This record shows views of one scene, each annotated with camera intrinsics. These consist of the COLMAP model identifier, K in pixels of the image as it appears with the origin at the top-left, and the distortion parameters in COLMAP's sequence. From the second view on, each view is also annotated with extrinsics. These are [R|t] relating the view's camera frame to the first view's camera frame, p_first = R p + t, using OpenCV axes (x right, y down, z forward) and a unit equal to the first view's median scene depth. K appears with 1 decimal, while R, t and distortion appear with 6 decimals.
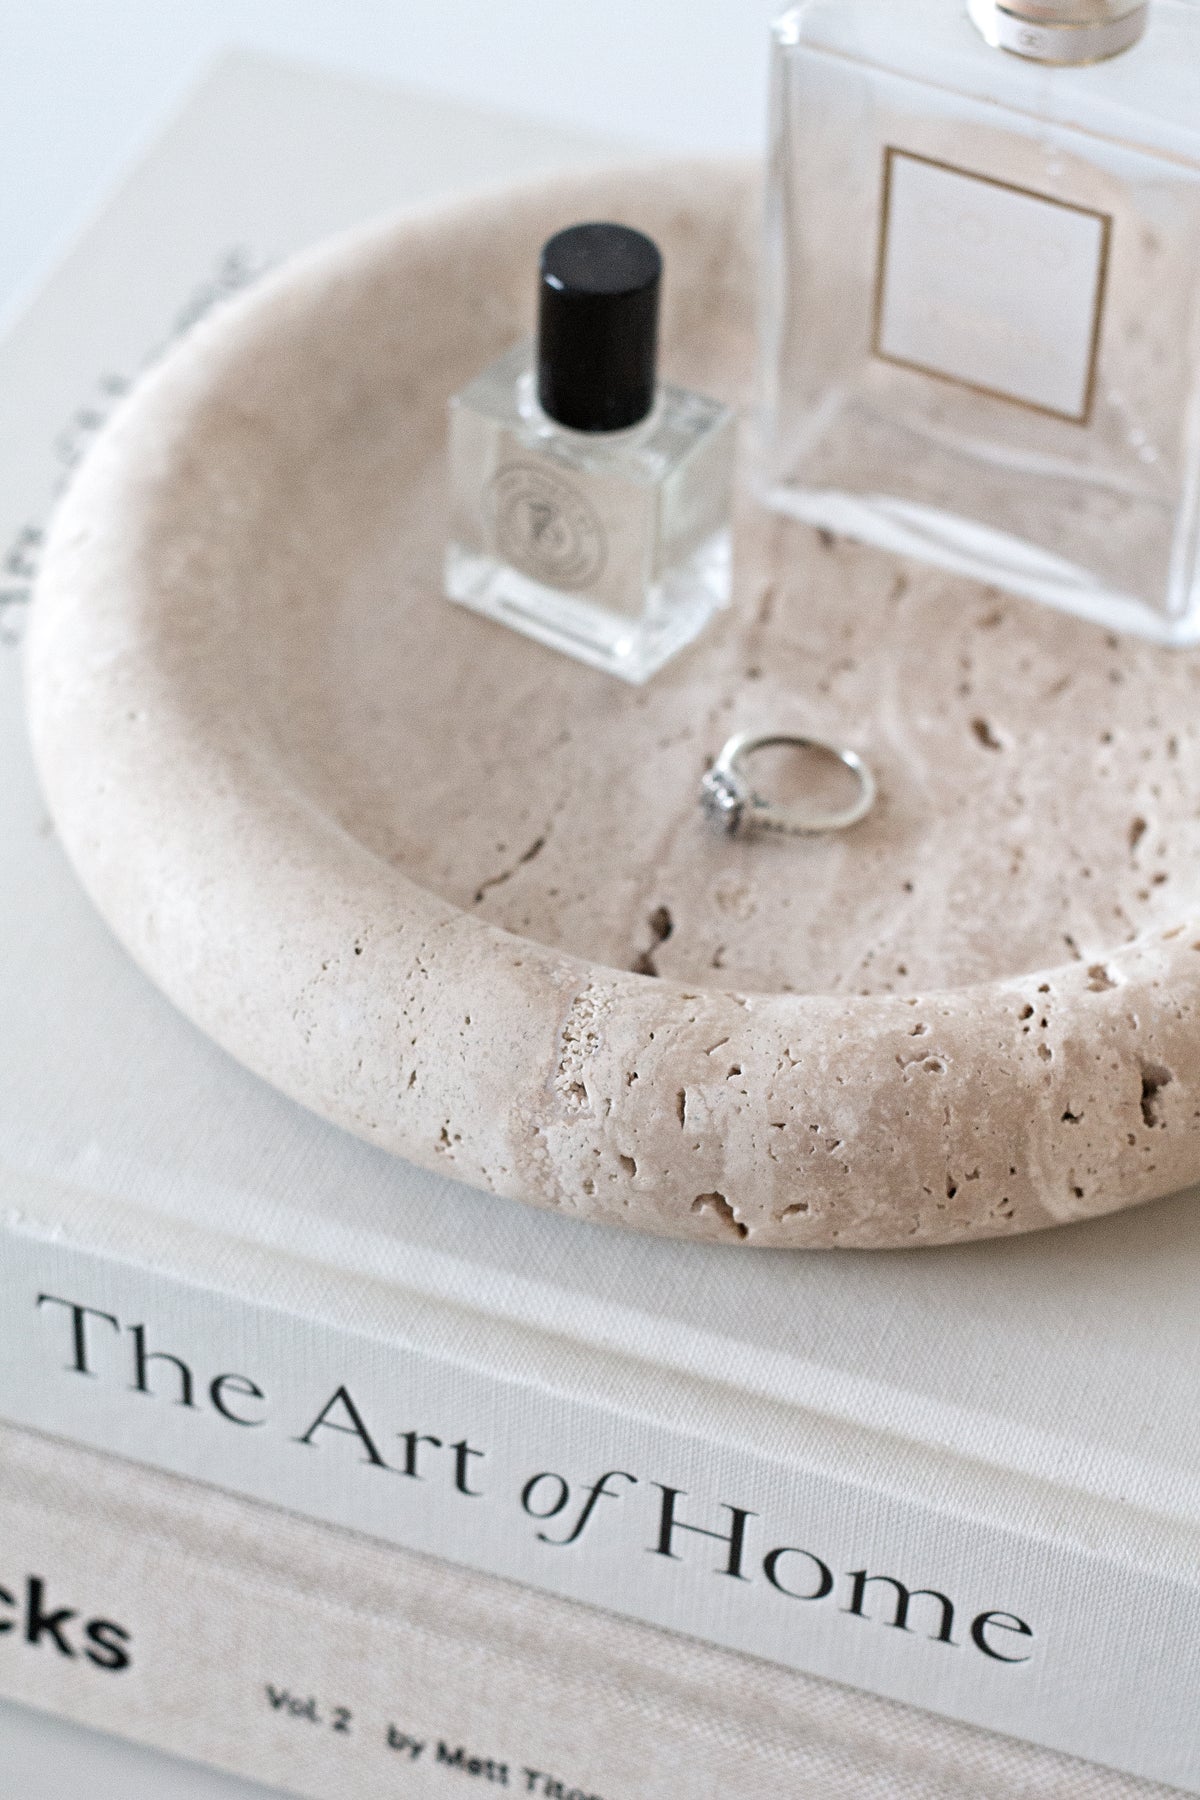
lens RADIAL K [[4629.3, 0, 600.0], [0, 4629.3, 900.0], [0, 0, 1]] dist [-0.133113, -0.093017]
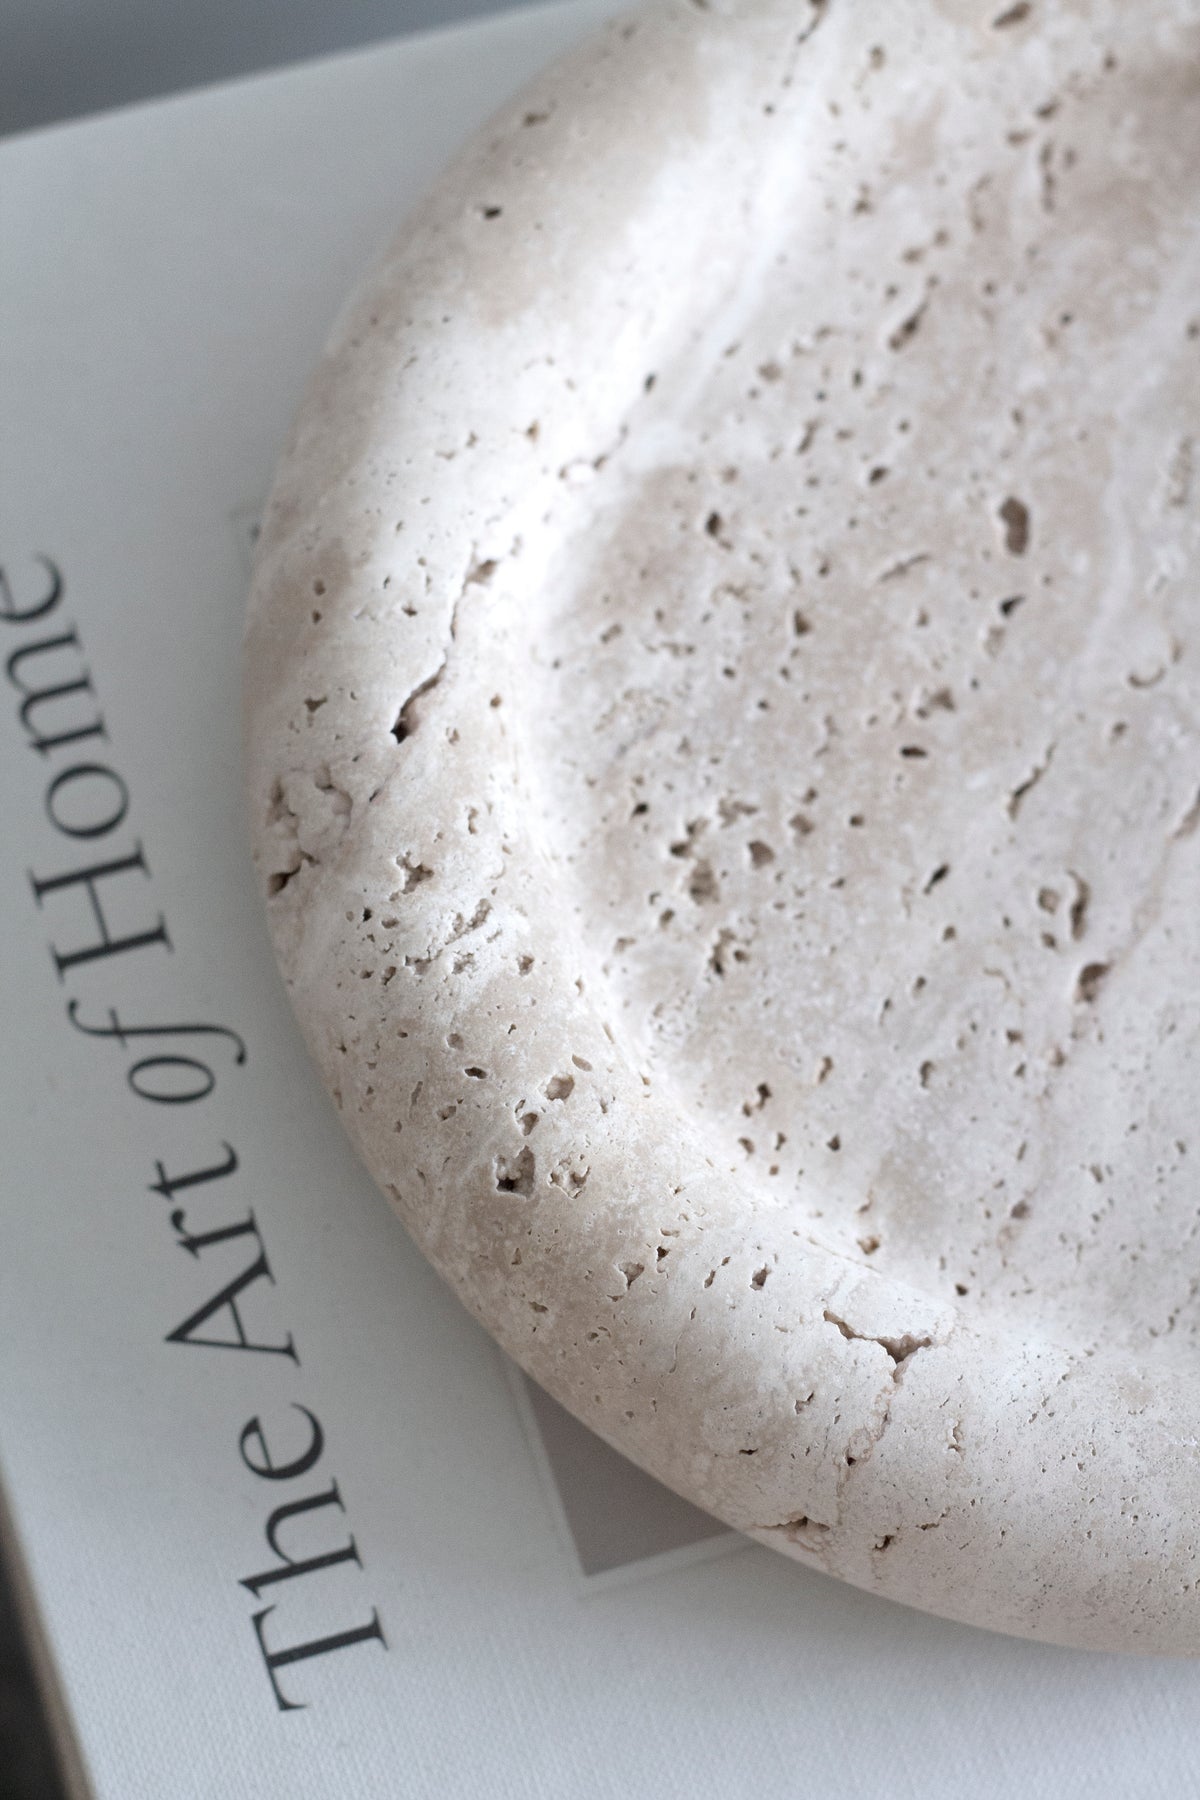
lens RADIAL K [[4629.3, 0, 600.0], [0, 4629.3, 900.0], [0, 0, 1]] dist [-0.133113, -0.093017]
pose [[-0.941219, -0.336608, 0.028313, 0.118054], [0.167228, -0.391490, 0.904859, -0.905363], [-0.293499, 0.856405, 0.424768, 0.799081]]
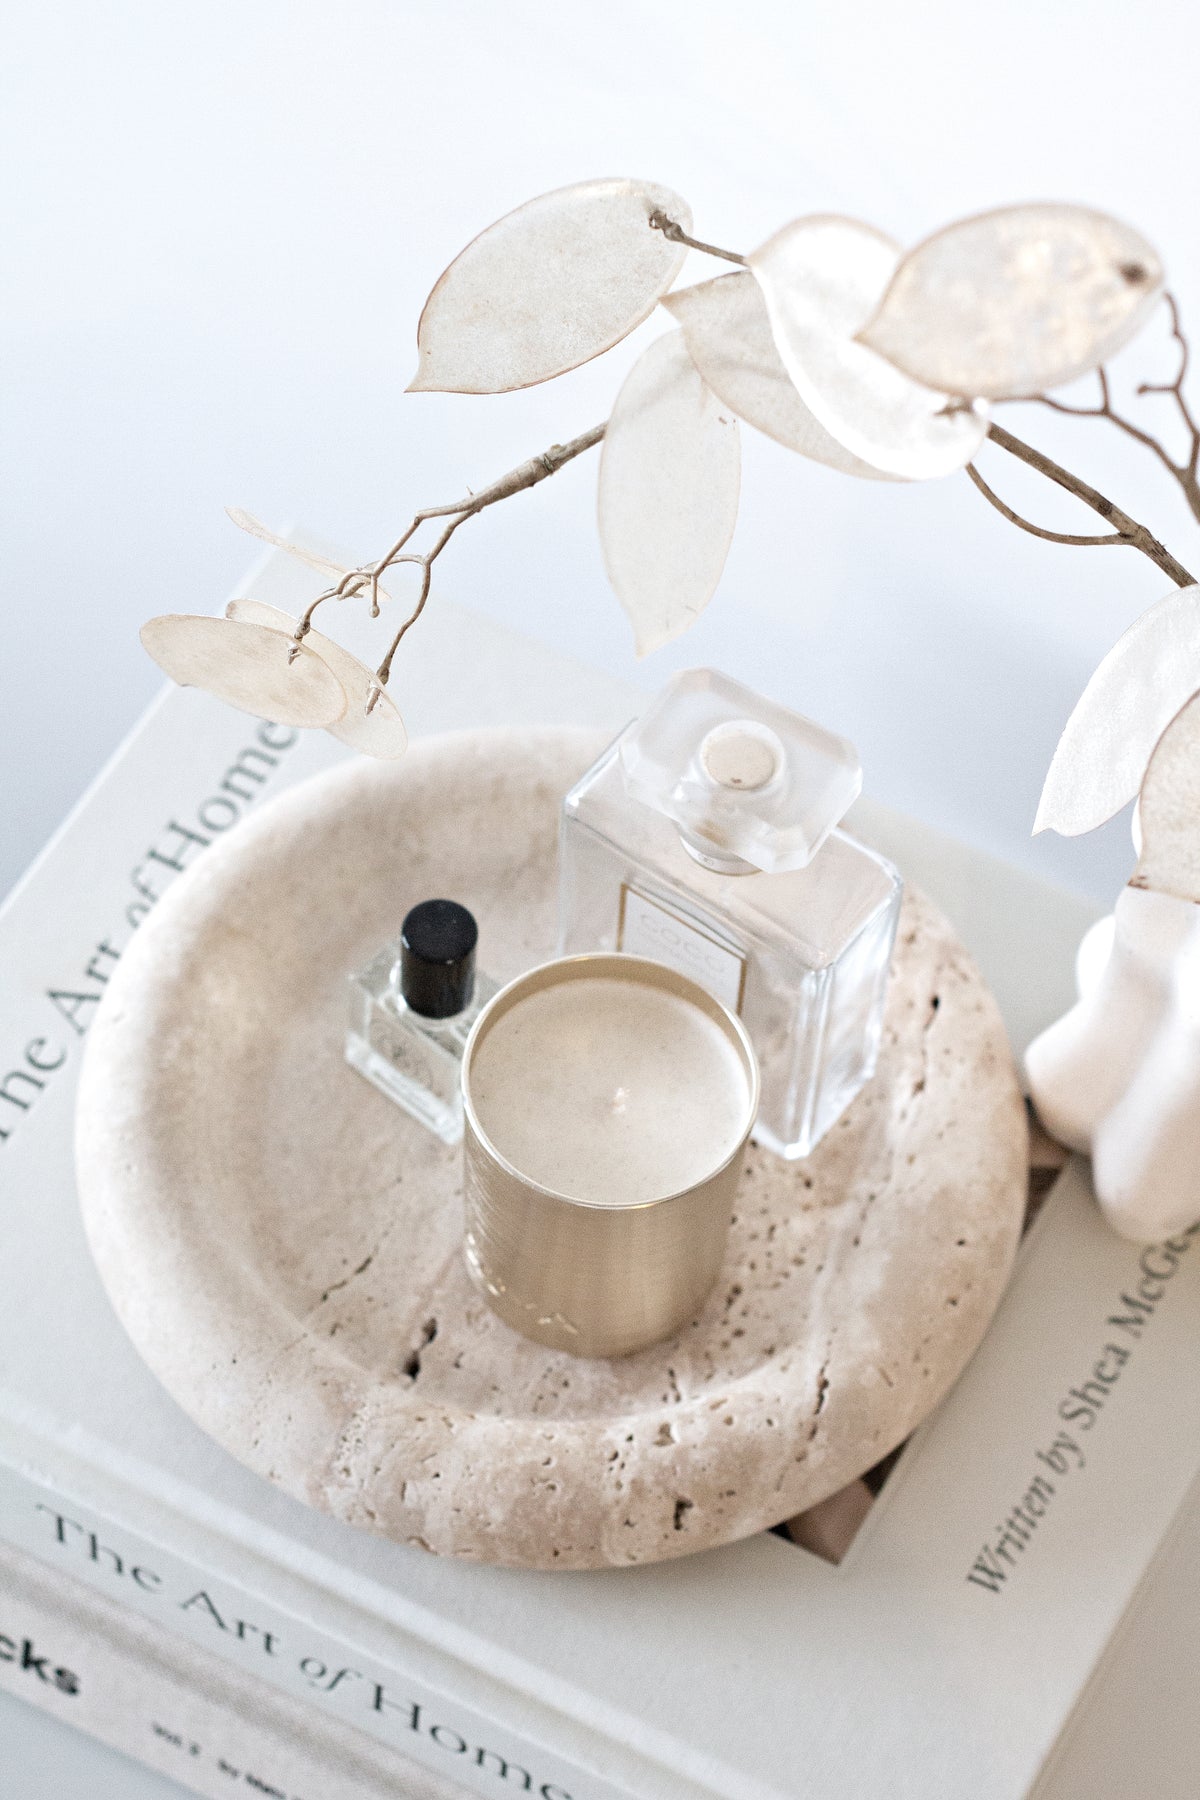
lens RADIAL K [[4629.3, 0, 600.0], [0, 4629.3, 900.0], [0, 0, 1]] dist [-0.133113, -0.093017]
pose [[0.989759, 0.130107, -0.058734, 0.158467], [-0.114522, 0.969341, 0.217400, -0.537762], [0.085218, -0.208447, 0.974314, -0.609637]]
